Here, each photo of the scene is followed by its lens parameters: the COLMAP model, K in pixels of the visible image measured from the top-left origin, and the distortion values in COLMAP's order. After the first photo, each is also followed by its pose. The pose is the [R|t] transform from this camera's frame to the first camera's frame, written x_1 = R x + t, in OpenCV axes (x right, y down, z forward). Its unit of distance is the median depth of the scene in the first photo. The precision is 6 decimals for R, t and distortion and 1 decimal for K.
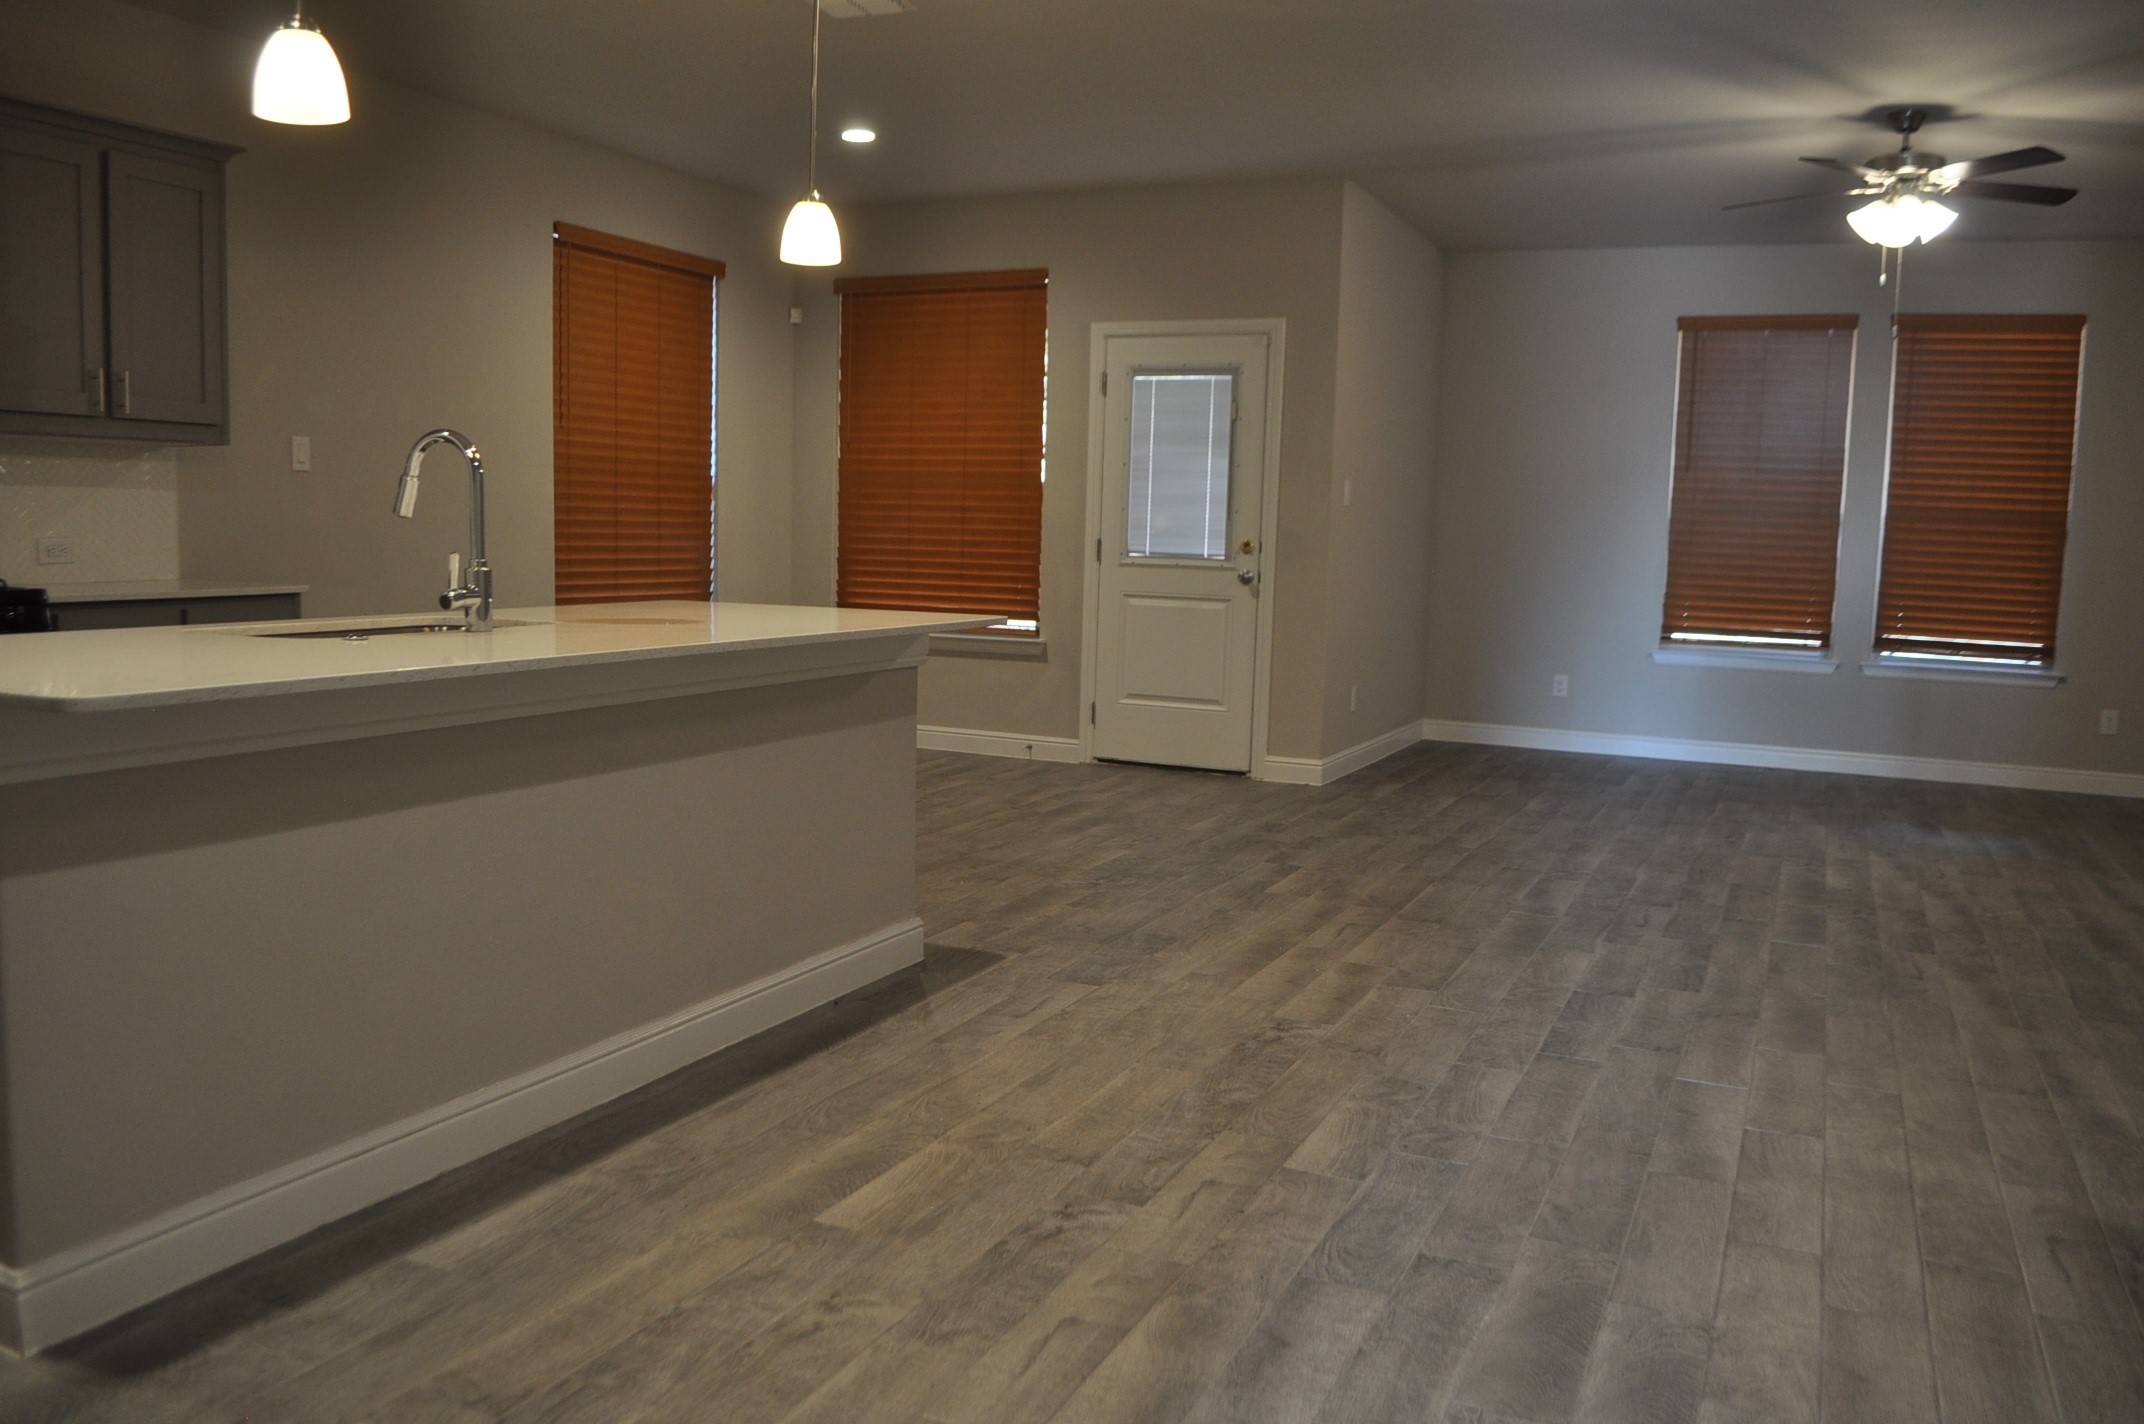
lens RADIAL K [[1698.9, 0, 1058.0], [0, 1698.9, 712.2], [0, 0, 1]] dist [-0.082836, 0.007922]
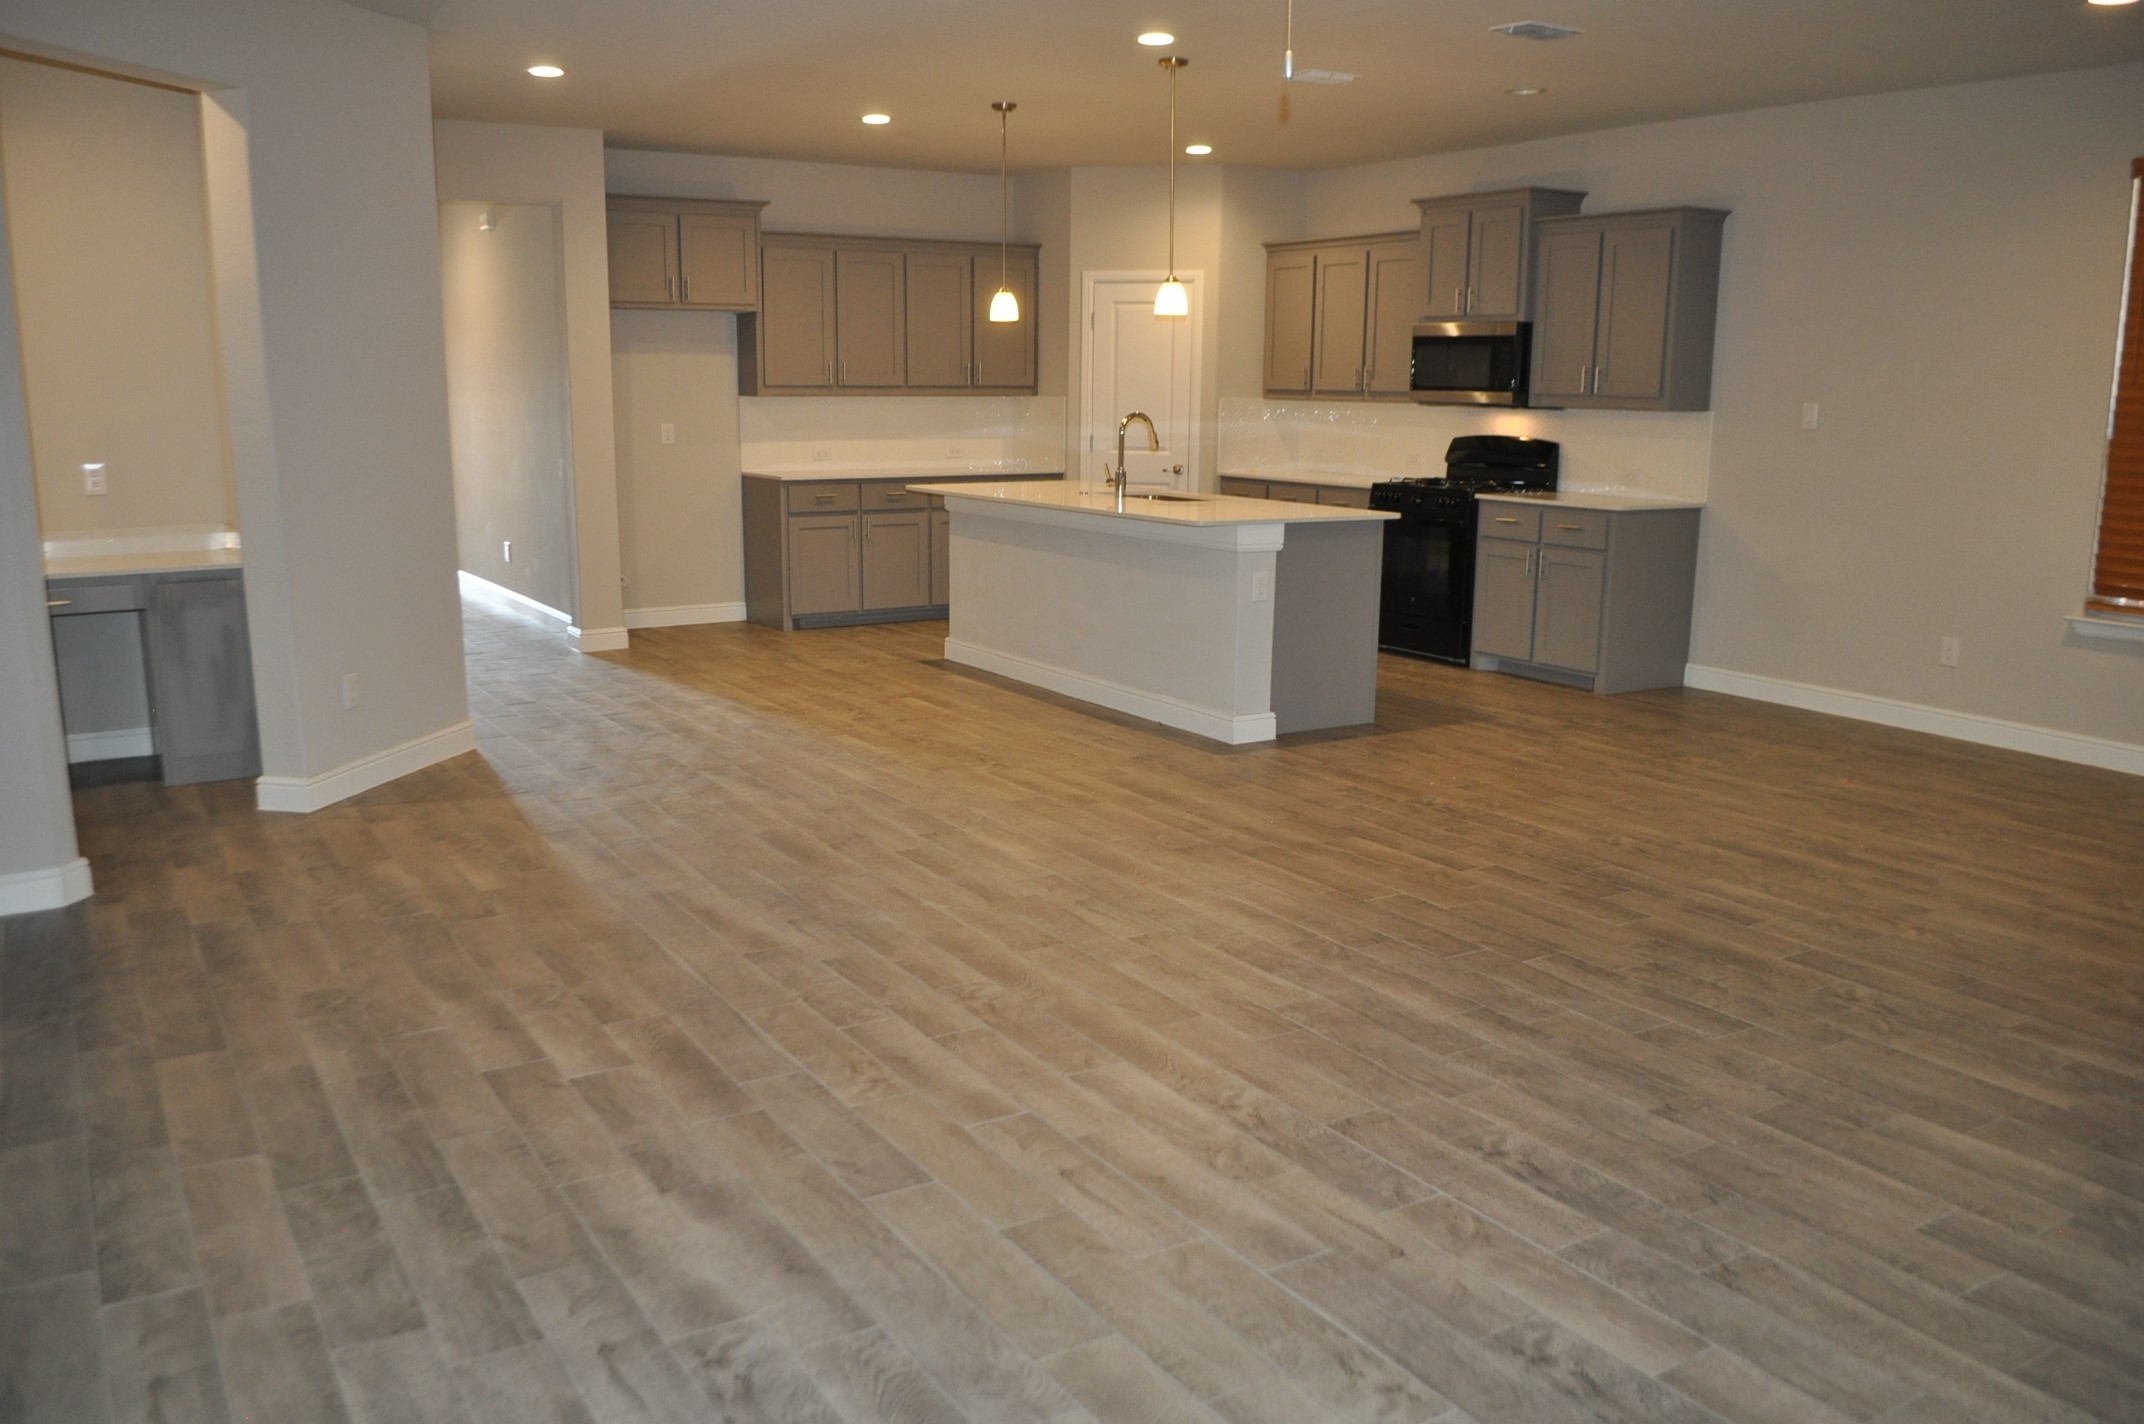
lens RADIAL K [[1698.9, 0, 1061.6], [0, 1698.9, 719.7], [0, 0, 1]] dist [-0.082836, 0.007922]
pose [[-0.553420, 0.132528, -0.822291, 1.273624], [-0.113323, 0.966098, 0.231975, -0.216625], [0.825157, 0.221564, -0.519639, 1.664834]]
